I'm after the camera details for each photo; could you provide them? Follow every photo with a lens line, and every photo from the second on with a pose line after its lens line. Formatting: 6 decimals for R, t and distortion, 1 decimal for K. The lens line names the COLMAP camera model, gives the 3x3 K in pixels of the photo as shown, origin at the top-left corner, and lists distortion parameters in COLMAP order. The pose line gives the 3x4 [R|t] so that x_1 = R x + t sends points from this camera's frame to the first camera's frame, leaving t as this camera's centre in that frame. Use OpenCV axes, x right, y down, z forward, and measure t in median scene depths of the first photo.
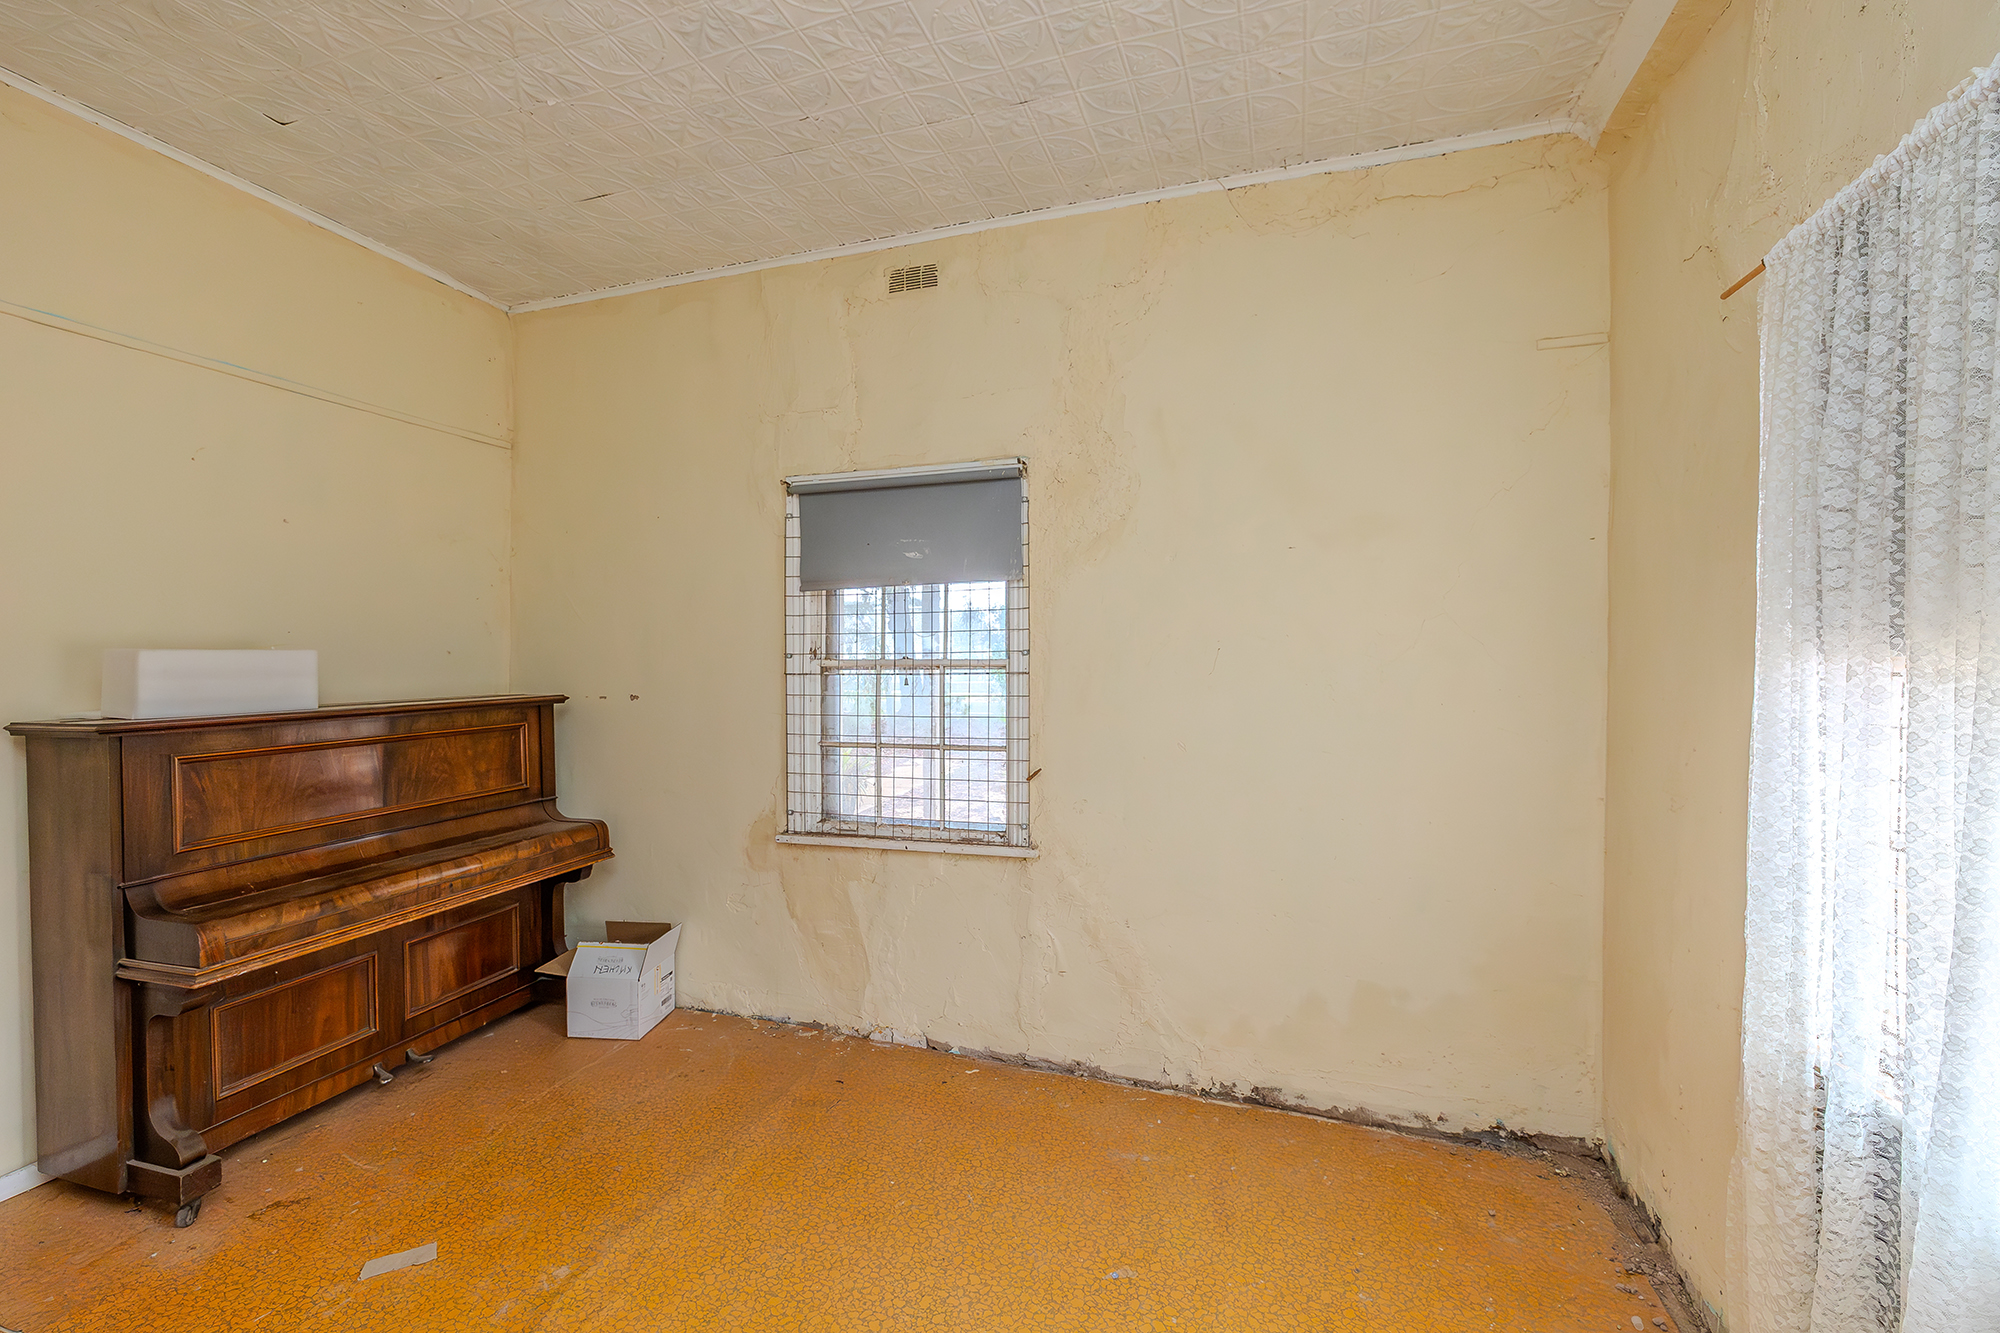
lens RADIAL K [[838.5, 0, 1003.8], [0, 838.5, 662.6], [0, 0, 1]] dist [0.001607, 0.000284]
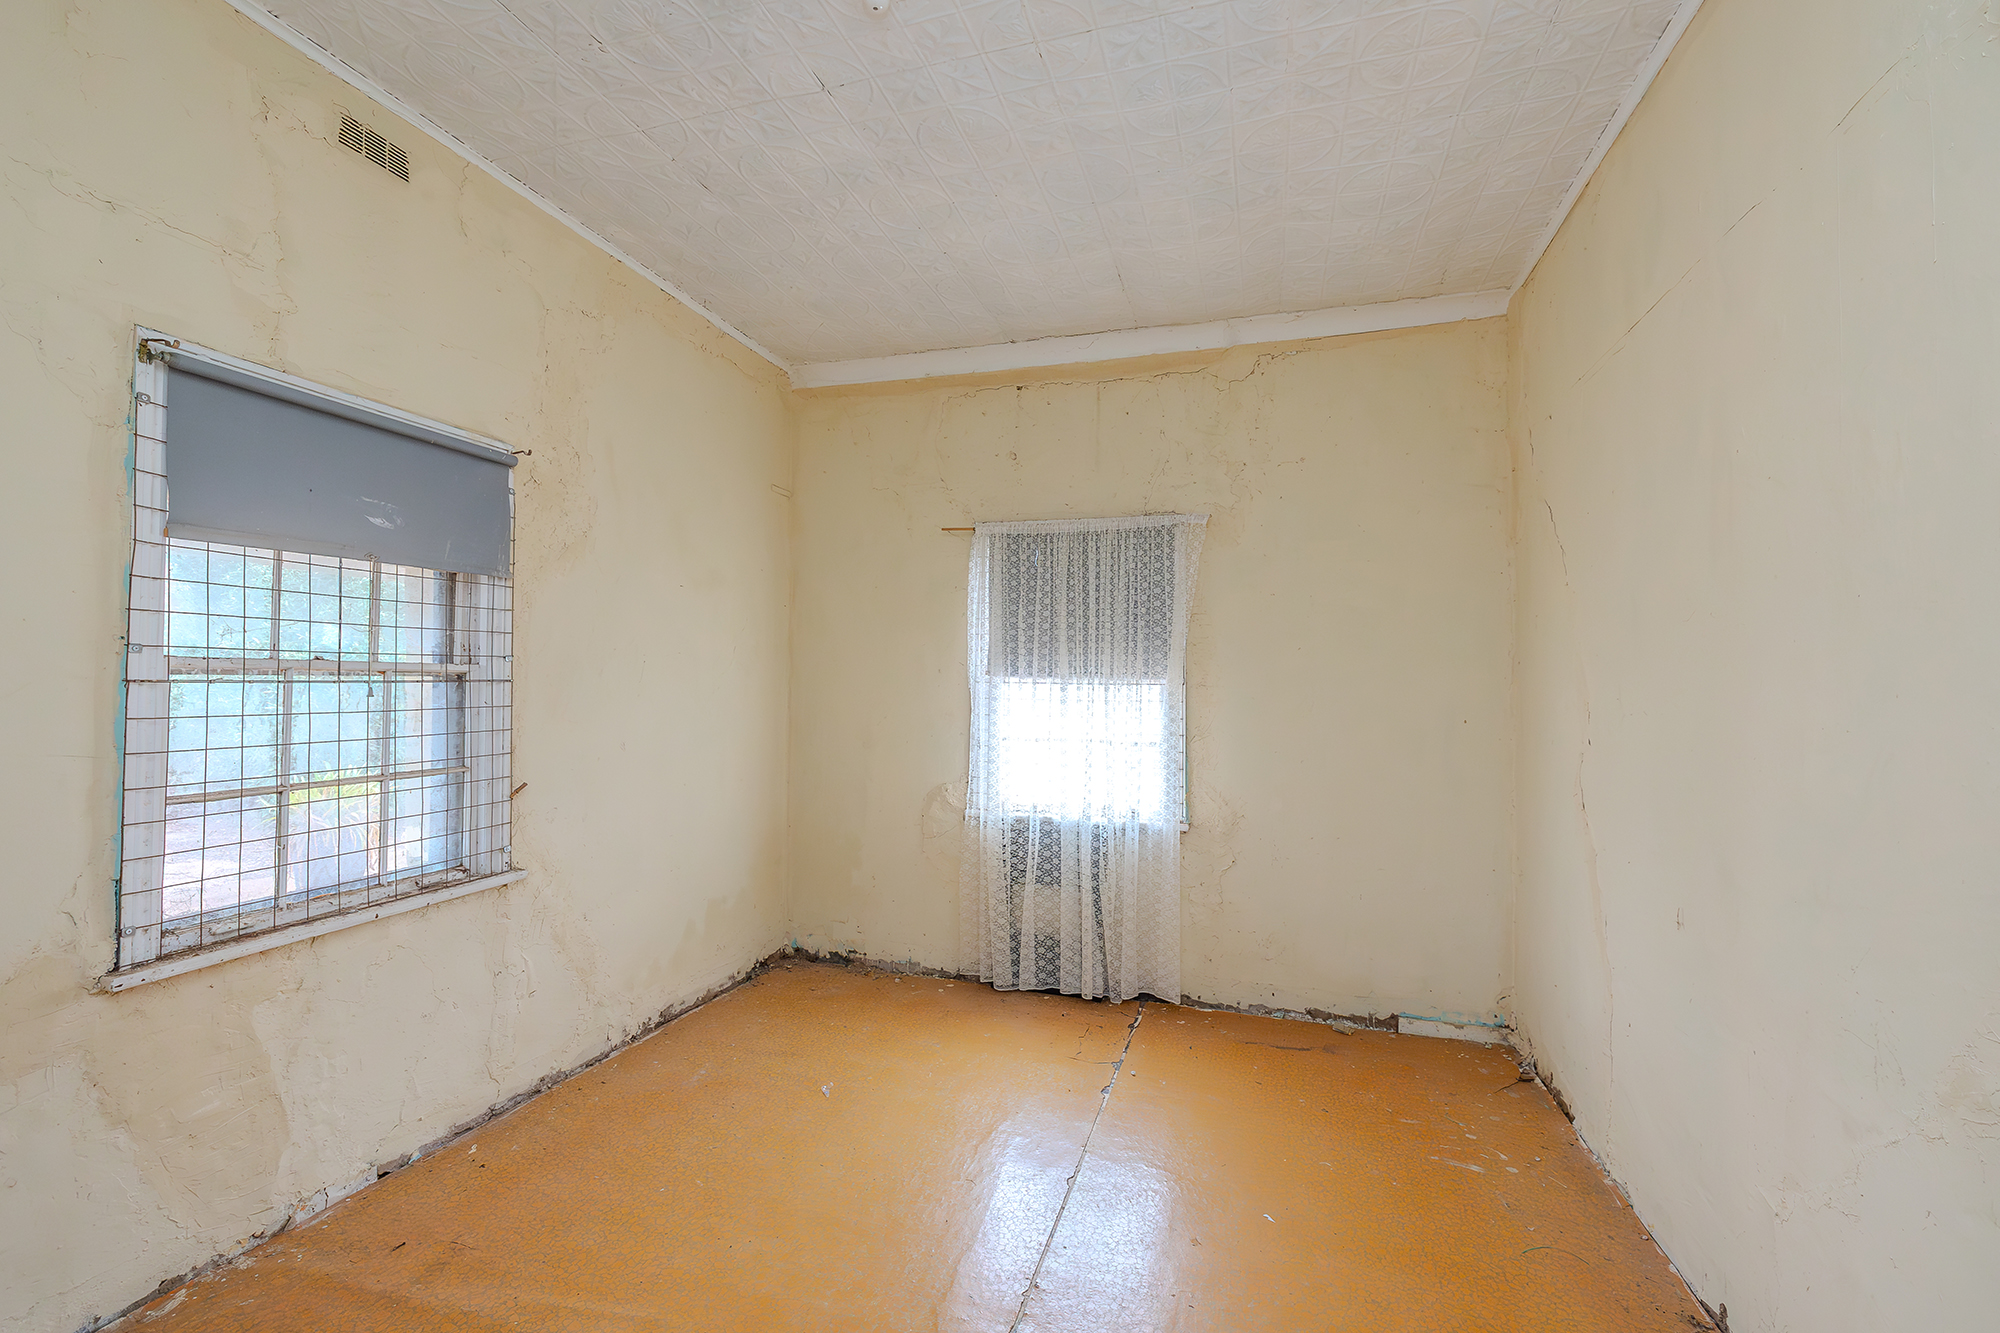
lens RADIAL K [[838.5, 0, 1003.8], [0, 838.5, 662.6], [0, 0, 1]] dist [0.001607, 0.000284]
pose [[-0.014469, 0.024356, 0.999599, -0.887082], [-0.016827, 0.999556, -0.024599, 0.005615], [-0.999754, -0.017176, -0.014053, 0.468967]]
